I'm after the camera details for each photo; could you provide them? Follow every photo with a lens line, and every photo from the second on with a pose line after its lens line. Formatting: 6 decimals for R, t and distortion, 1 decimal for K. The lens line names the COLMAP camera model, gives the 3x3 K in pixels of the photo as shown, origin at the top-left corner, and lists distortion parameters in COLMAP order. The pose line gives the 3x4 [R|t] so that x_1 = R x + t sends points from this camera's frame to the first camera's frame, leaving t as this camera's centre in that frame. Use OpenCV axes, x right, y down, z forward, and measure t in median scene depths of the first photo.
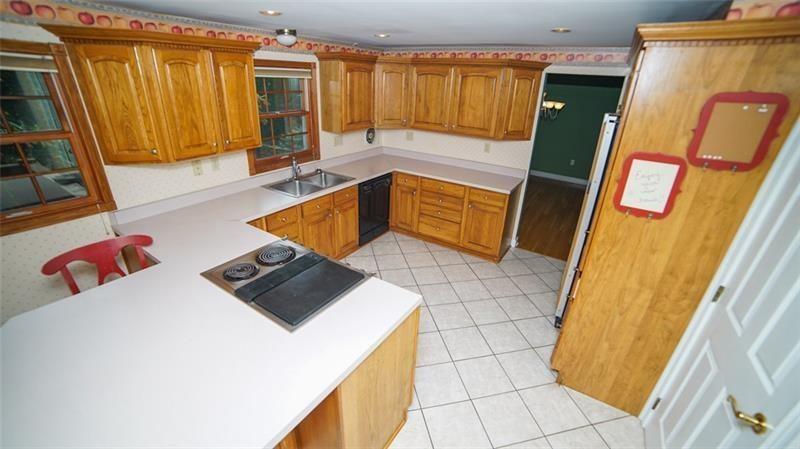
lens RADIAL K [[343.0, 0, 400.0], [0, 343.0, 224.5], [0, 0, 1]] dist [-0.000407, 0.000127]
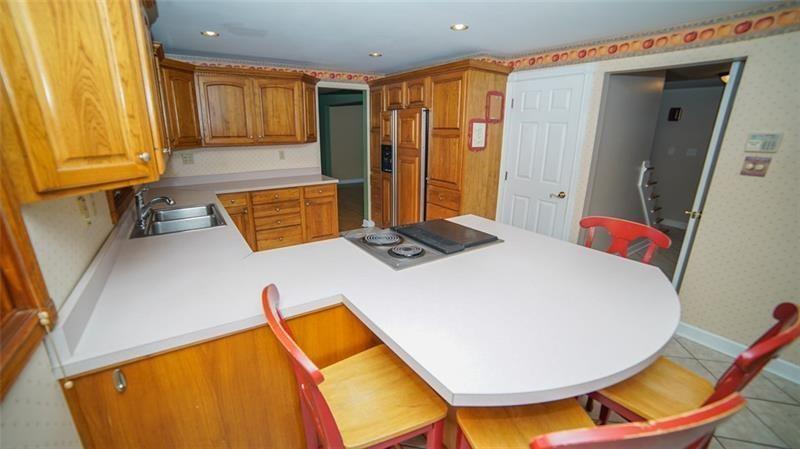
lens RADIAL K [[343.0, 0, 400.0], [0, 343.0, 224.5], [0, 0, 1]] dist [-0.000407, 0.000127]
pose [[0.419897, -0.306707, 0.854177, -0.674176], [0.371297, 0.916854, 0.146690, -0.048110], [-0.828146, 0.255558, 0.498863, 0.242493]]
